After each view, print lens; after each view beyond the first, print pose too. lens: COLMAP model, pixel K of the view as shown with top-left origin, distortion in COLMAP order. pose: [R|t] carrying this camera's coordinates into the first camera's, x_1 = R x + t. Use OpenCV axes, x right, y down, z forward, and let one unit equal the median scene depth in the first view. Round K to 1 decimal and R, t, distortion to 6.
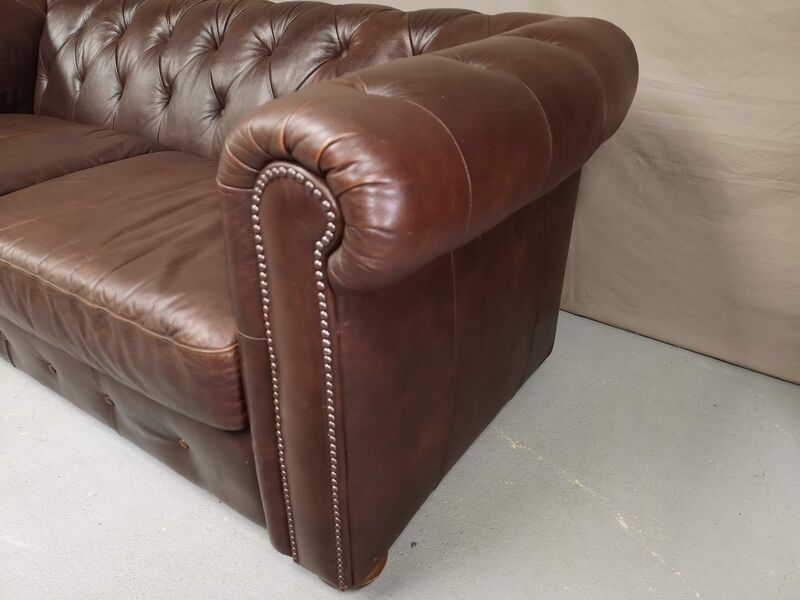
lens RADIAL K [[618.4, 0, 404.0], [0, 618.4, 301.9], [0, 0, 1]] dist [0.056147, -0.044252]
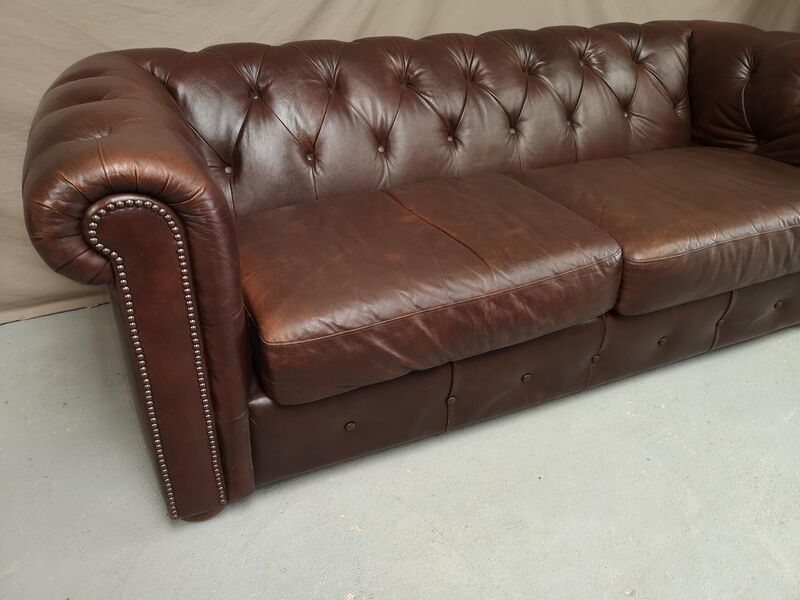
lens RADIAL K [[618.4, 0, 403.8], [0, 618.4, 299.3], [0, 0, 1]] dist [0.056147, -0.044252]
pose [[0.512368, -0.429978, 0.743369, -1.558308], [0.416231, 0.881493, 0.222984, -0.414908], [-0.751153, 0.195163, 0.630619, 0.538919]]
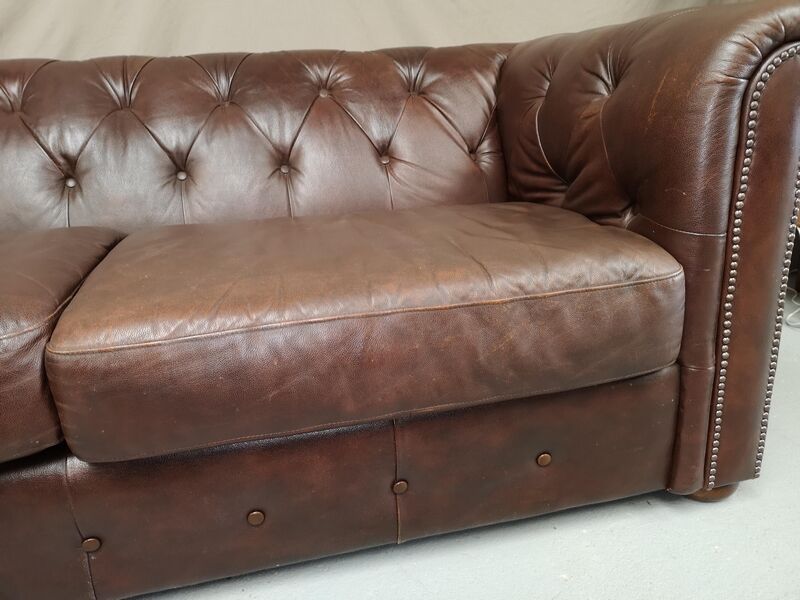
lens RADIAL K [[618.4, 0, 401.3], [0, 618.4, 302.6], [0, 0, 1]] dist [0.056147, -0.044252]
pose [[0.668226, -0.253438, 0.699459, -0.783563], [0.404102, 0.913045, -0.055230, -0.000358], [-0.624641, 0.319559, 0.712535, 0.347104]]
